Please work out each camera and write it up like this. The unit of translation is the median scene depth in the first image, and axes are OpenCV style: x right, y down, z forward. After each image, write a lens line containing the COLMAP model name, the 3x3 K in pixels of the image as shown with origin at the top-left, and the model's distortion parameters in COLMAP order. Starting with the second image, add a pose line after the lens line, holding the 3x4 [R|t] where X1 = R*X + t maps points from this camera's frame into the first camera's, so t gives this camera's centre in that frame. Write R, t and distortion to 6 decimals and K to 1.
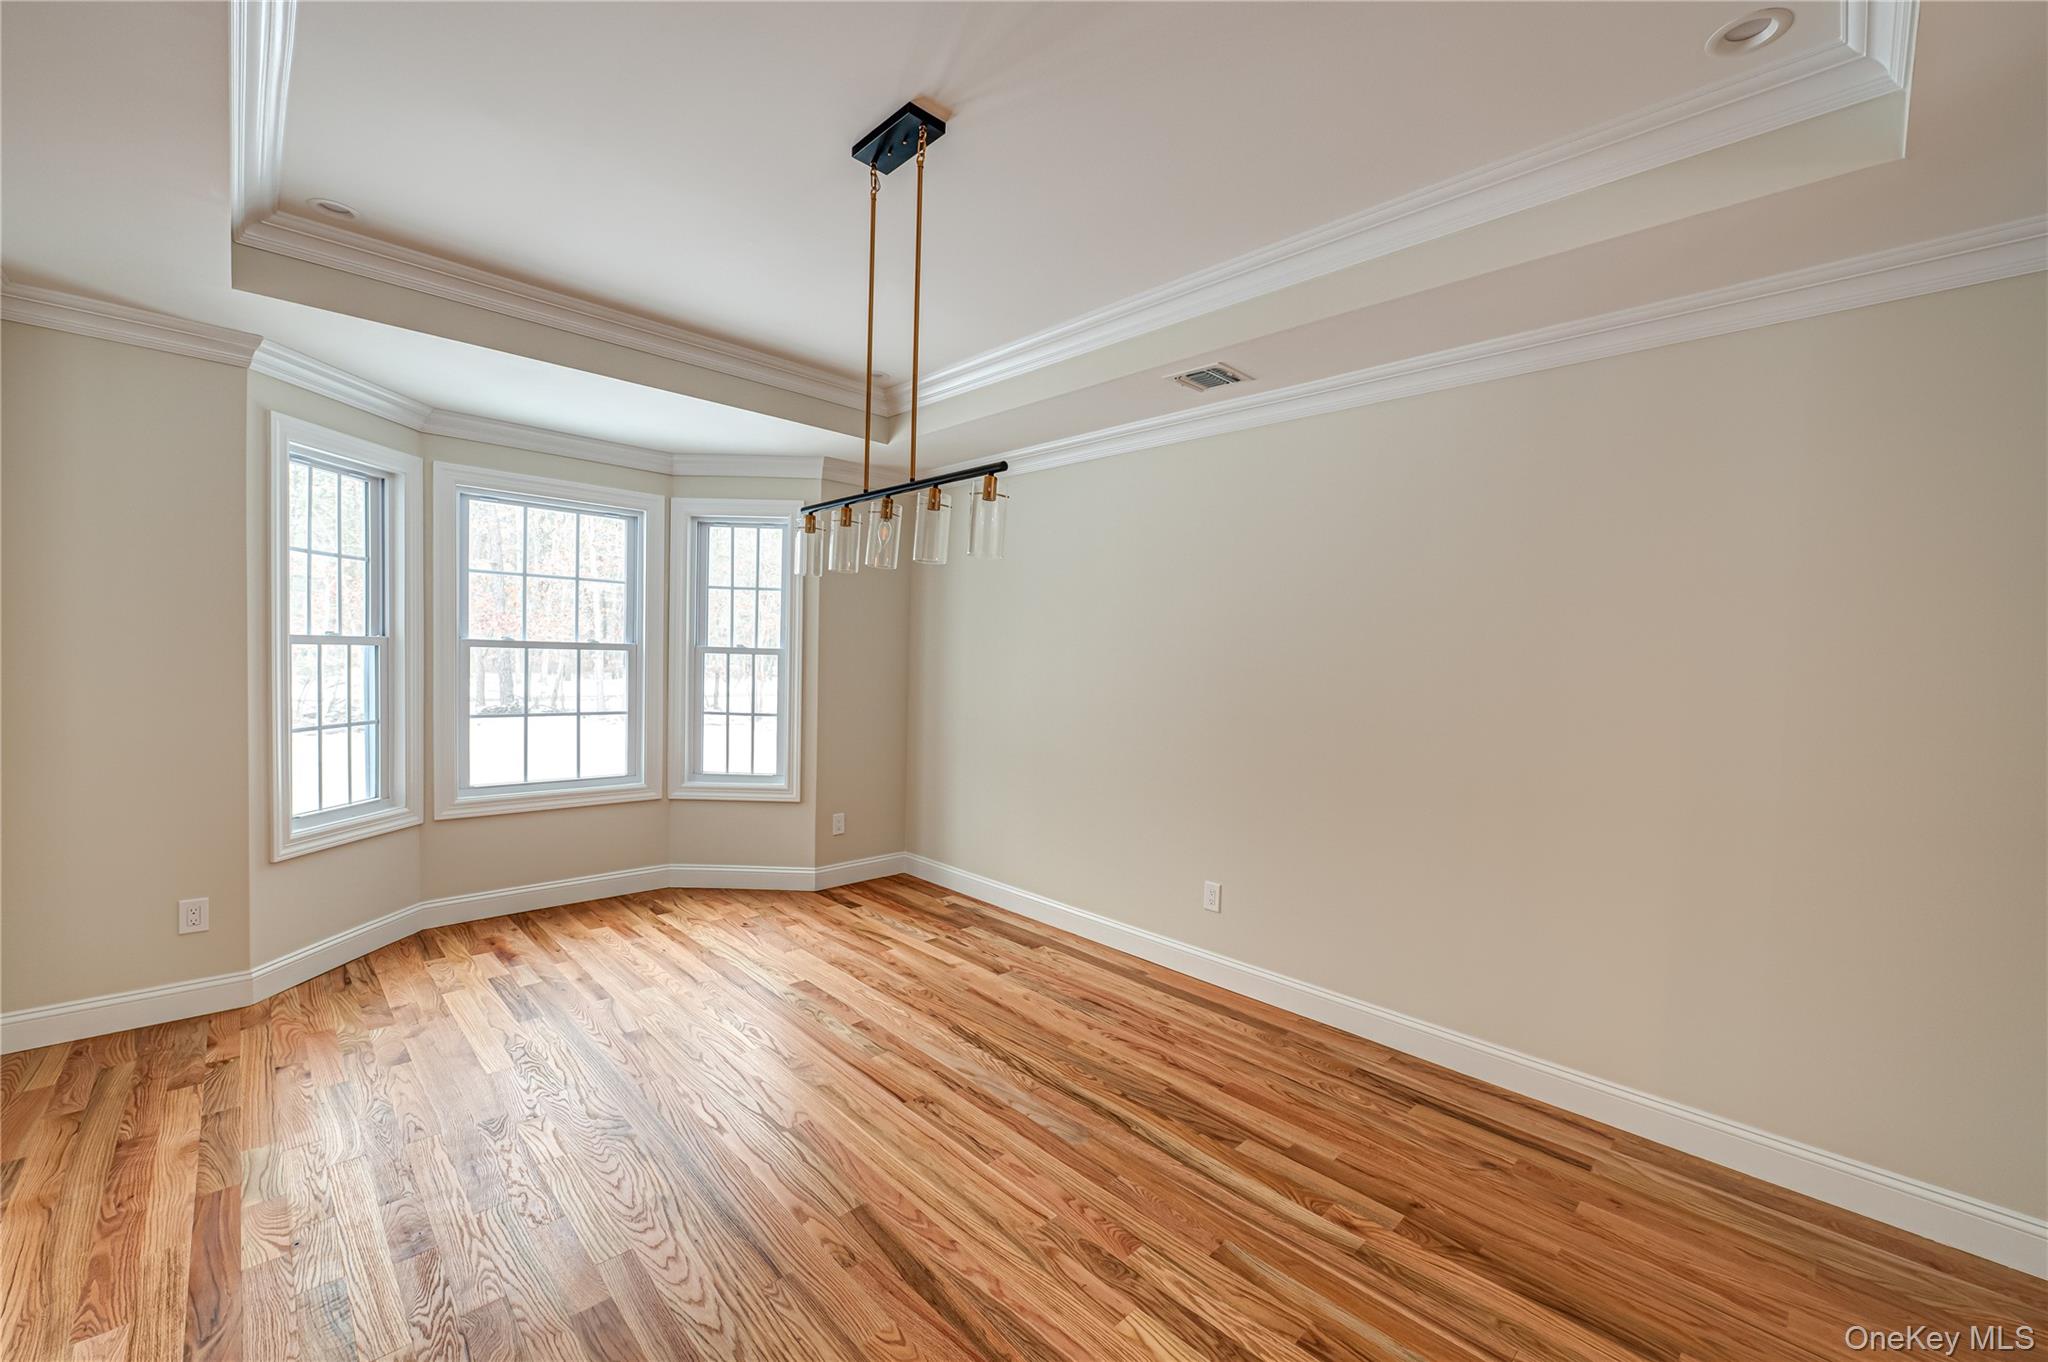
lens RADIAL K [[805.6, 0, 1034.0], [0, 805.6, 694.4], [0, 0, 1]] dist [-0.003477, -0.001627]
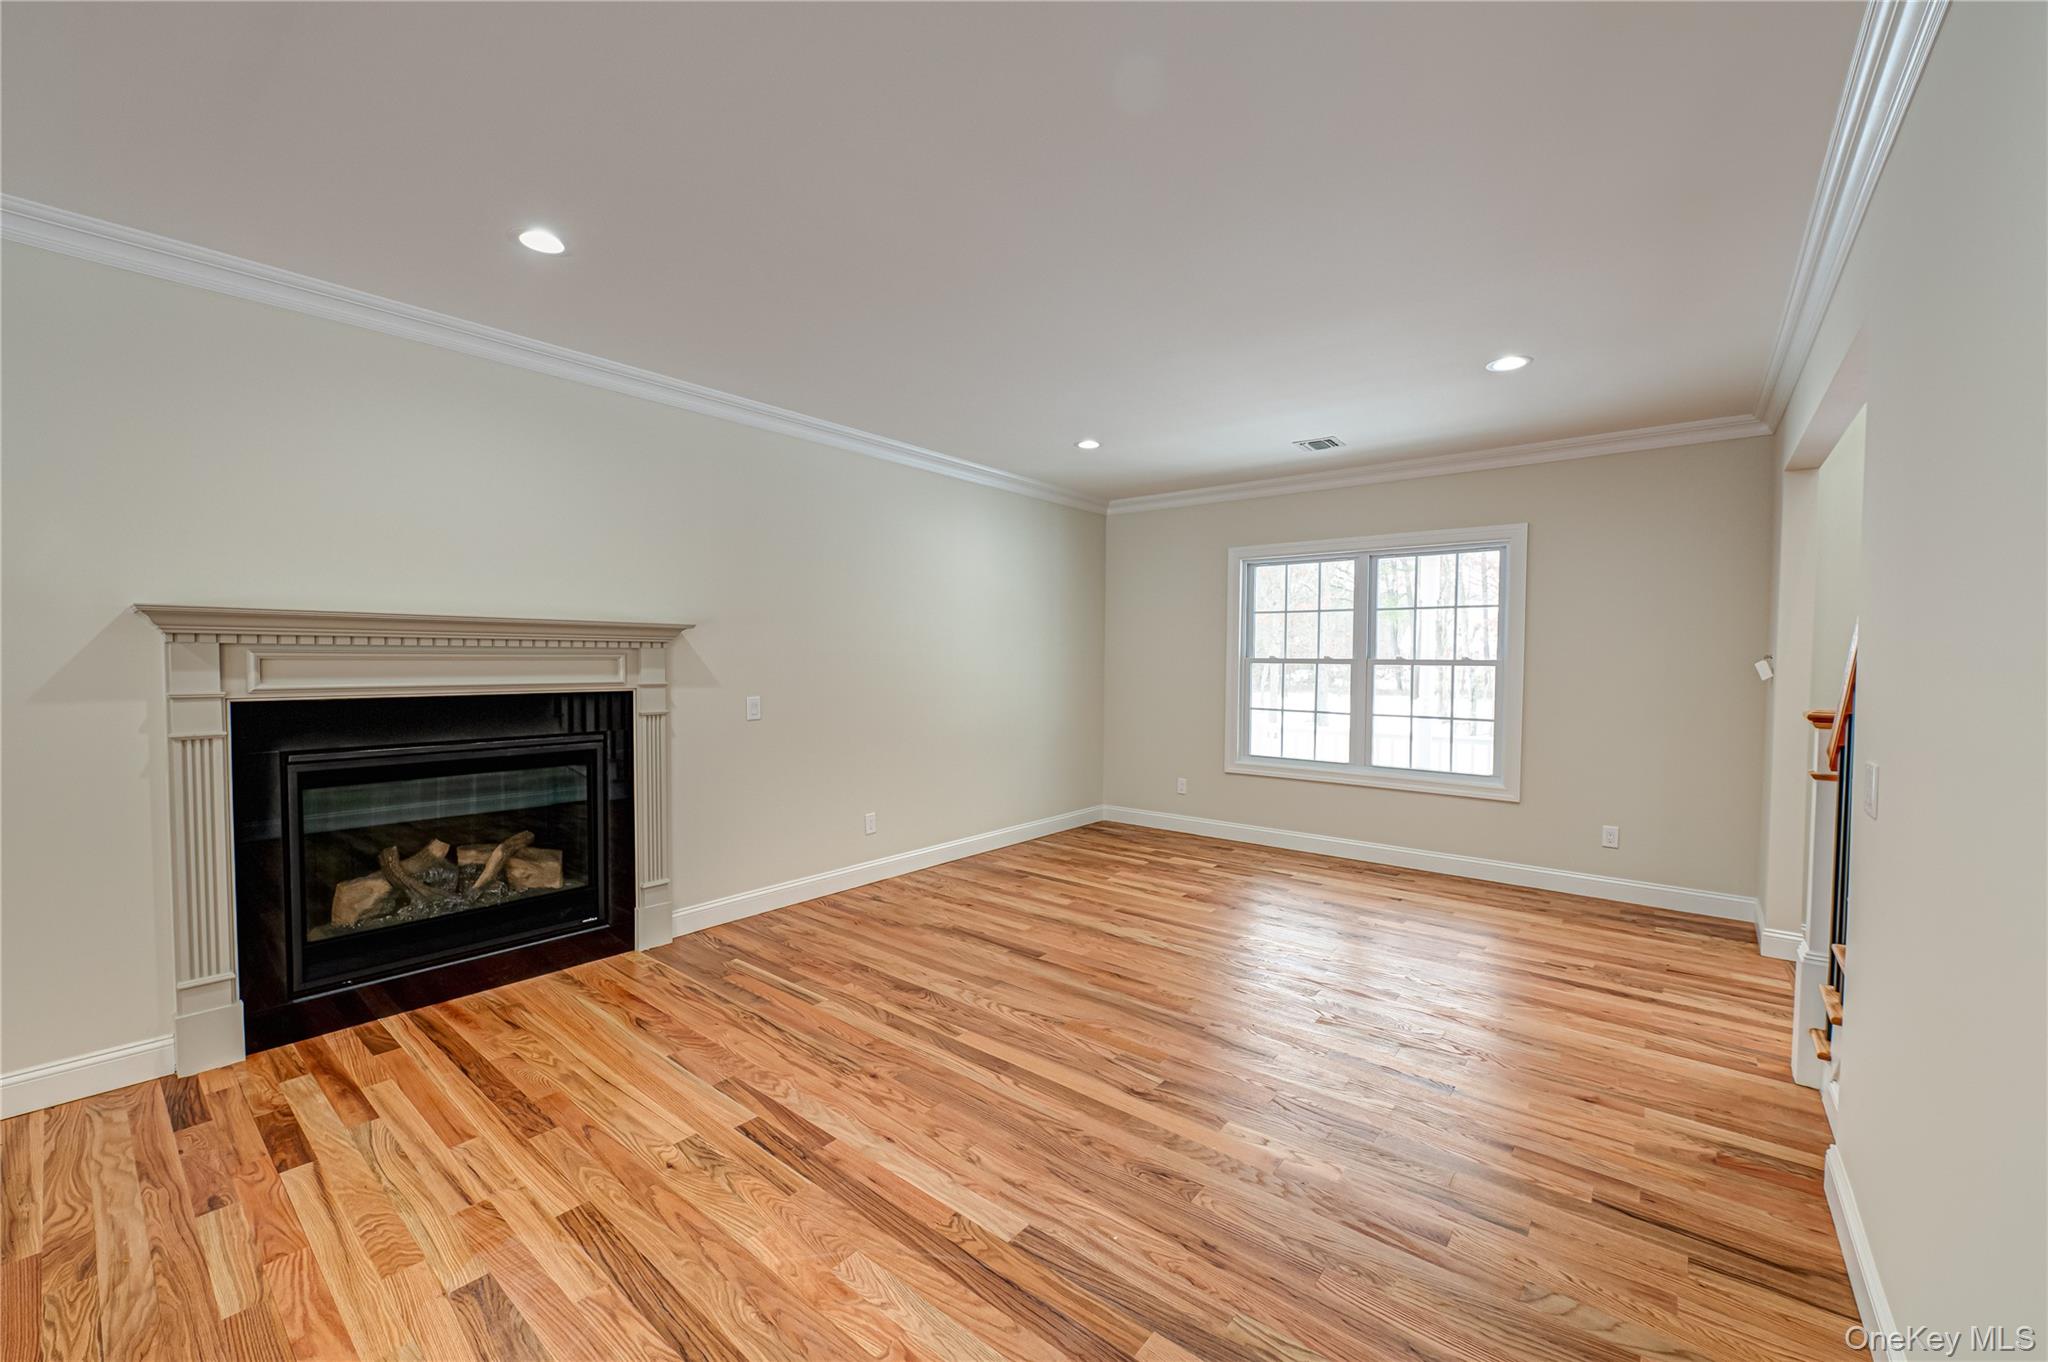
lens RADIAL K [[805.6, 0, 1025.9], [0, 805.6, 688.5], [0, 0, 1]] dist [-0.003477, -0.001627]
pose [[0.110176, 0.009379, -0.993868, 0.874578], [-0.049230, 0.998780, 0.003968, 0.005087], [0.992692, 0.048491, 0.110503, 0.453855]]
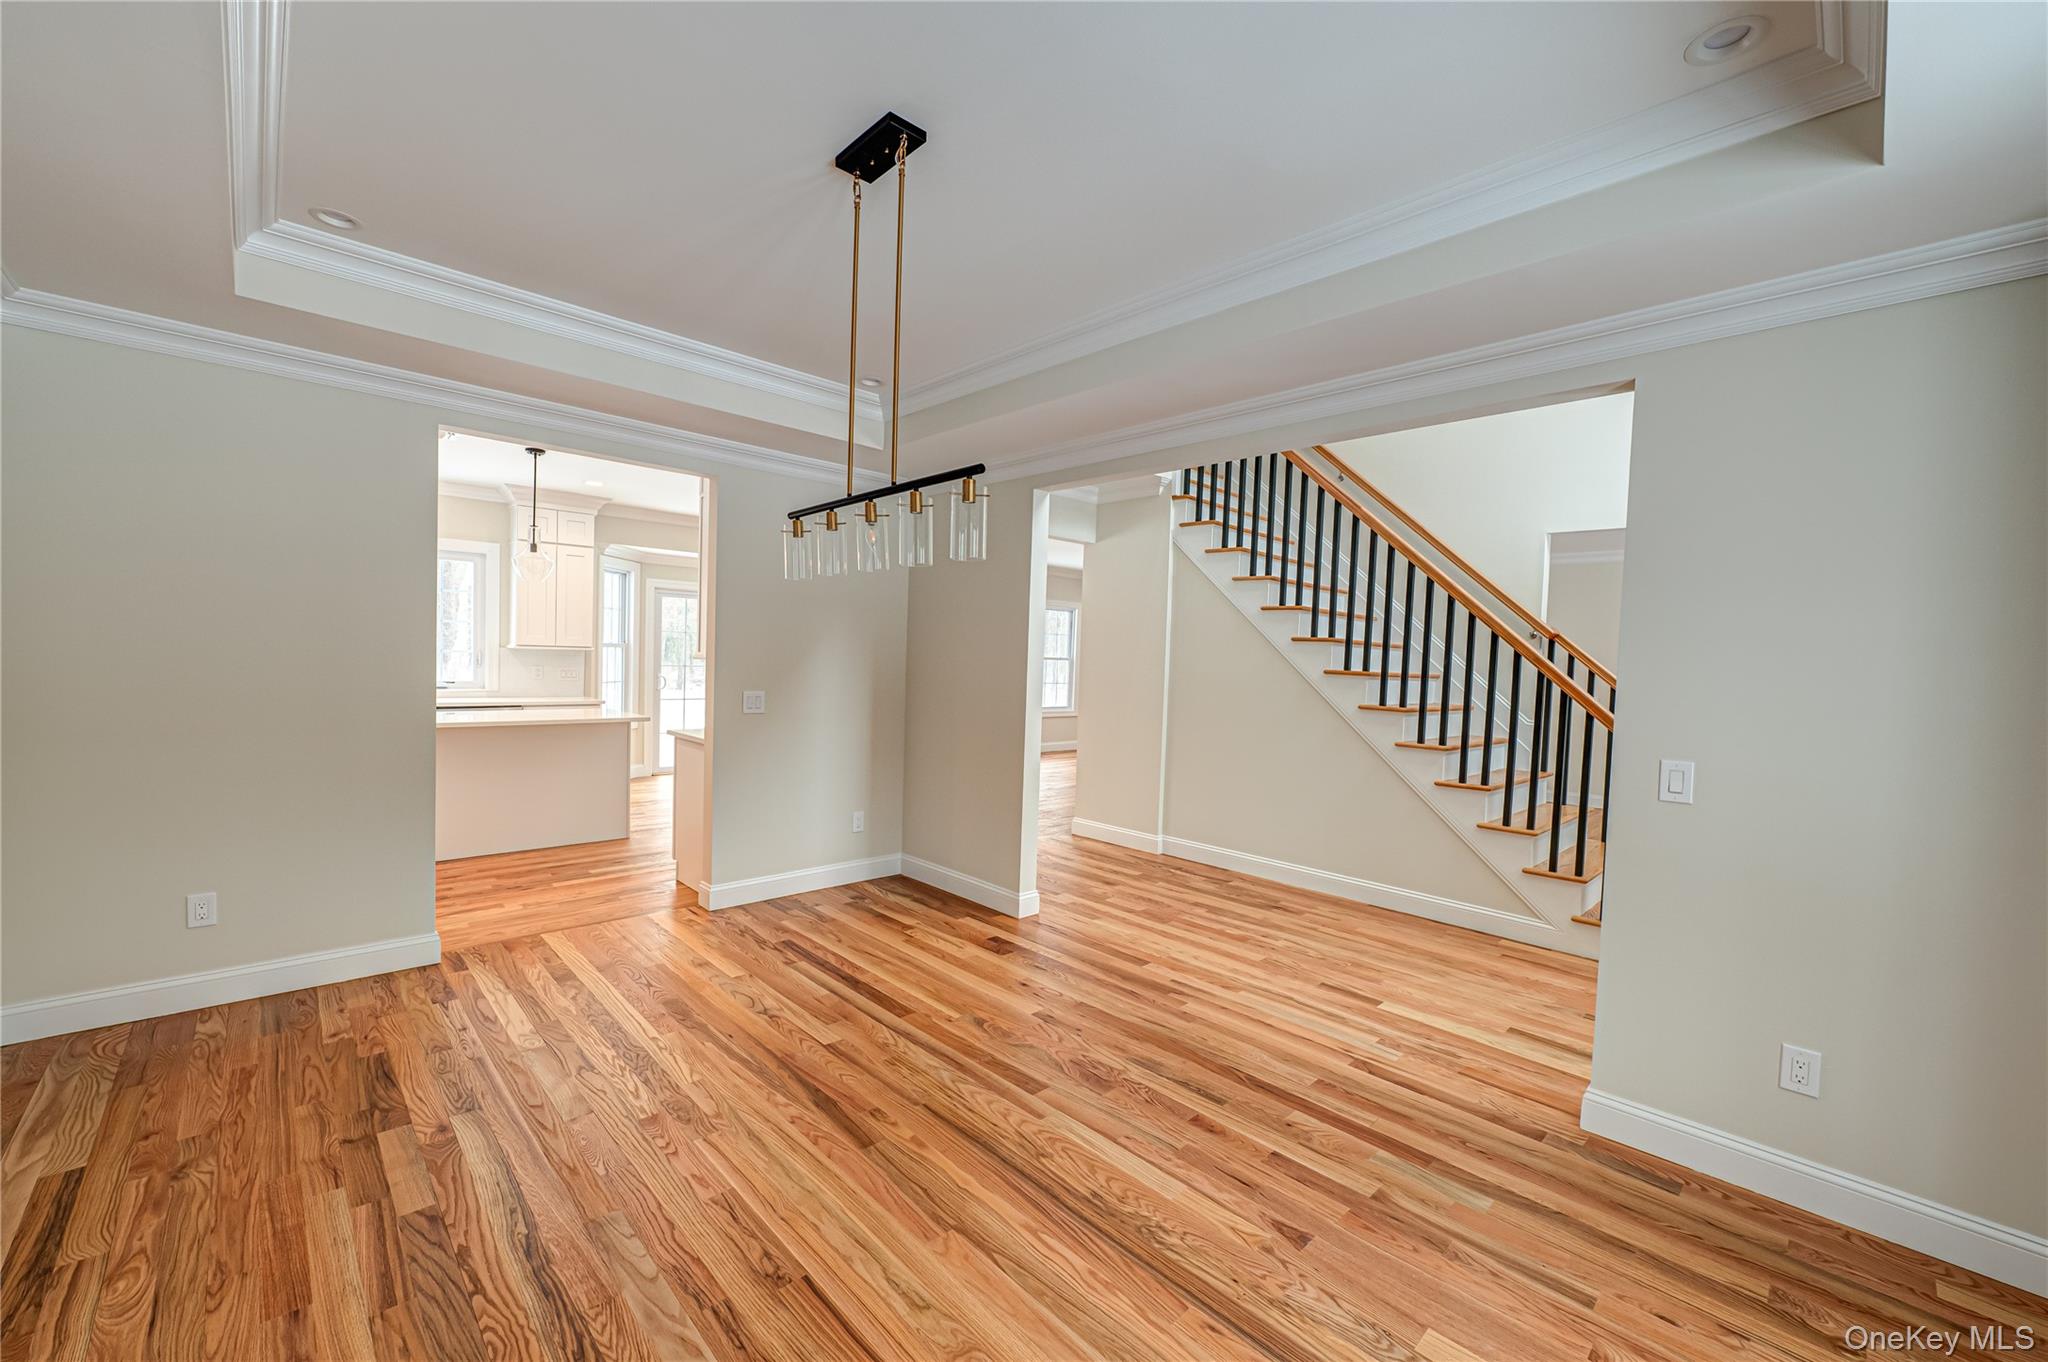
lens RADIAL K [[805.6, 0, 1029.4], [0, 805.6, 686.9], [0, 0, 1]] dist [-0.003477, -0.001627]
pose [[-0.998024, -0.062153, 0.009225, -0.234878], [-0.061167, 0.994616, 0.083653, -0.064129], [-0.014375, 0.082923, -0.996452, 1.171680]]
